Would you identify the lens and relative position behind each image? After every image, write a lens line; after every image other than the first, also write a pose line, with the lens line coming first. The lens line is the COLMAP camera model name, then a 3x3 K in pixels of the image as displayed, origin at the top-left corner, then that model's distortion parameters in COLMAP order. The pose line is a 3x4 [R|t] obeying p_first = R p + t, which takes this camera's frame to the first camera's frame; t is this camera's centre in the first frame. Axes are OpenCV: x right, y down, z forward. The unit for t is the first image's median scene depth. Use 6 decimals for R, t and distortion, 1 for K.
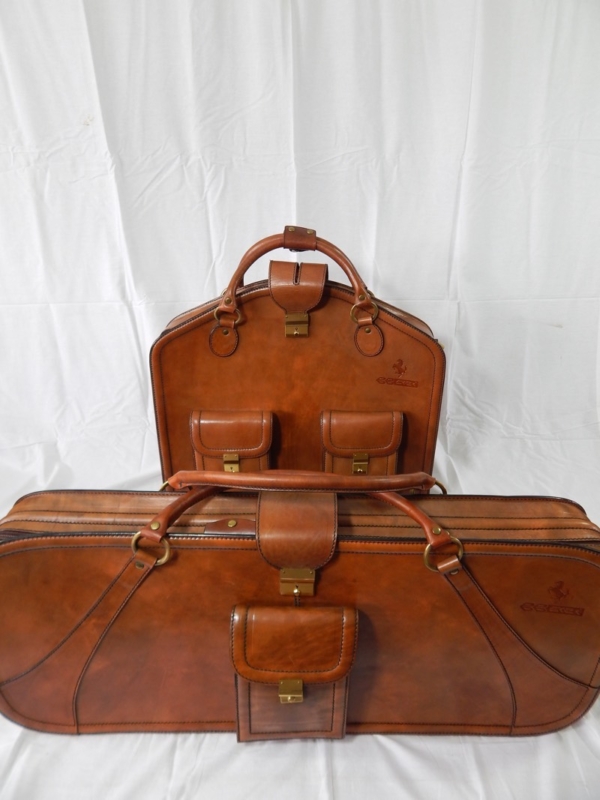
lens RADIAL K [[511.2, 0, 305.2], [0, 511.2, 394.4], [0, 0, 1]] dist [0.003300, -0.014030]
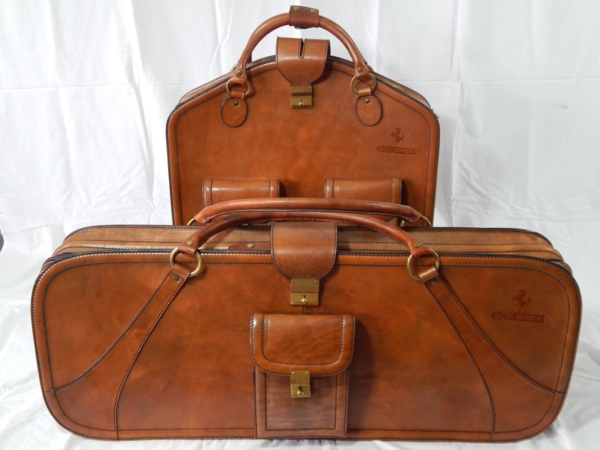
lens RADIAL K [[662.2, 0, 300.0], [0, 662.2, 225.0], [0, 0, 1]] dist [-0.013220, -0.024544]
pose [[0.999881, -0.007891, -0.013237, -0.004304], [0.007630, 0.999778, -0.019620, 0.209038], [0.013389, 0.019516, 0.999720, -0.506499]]
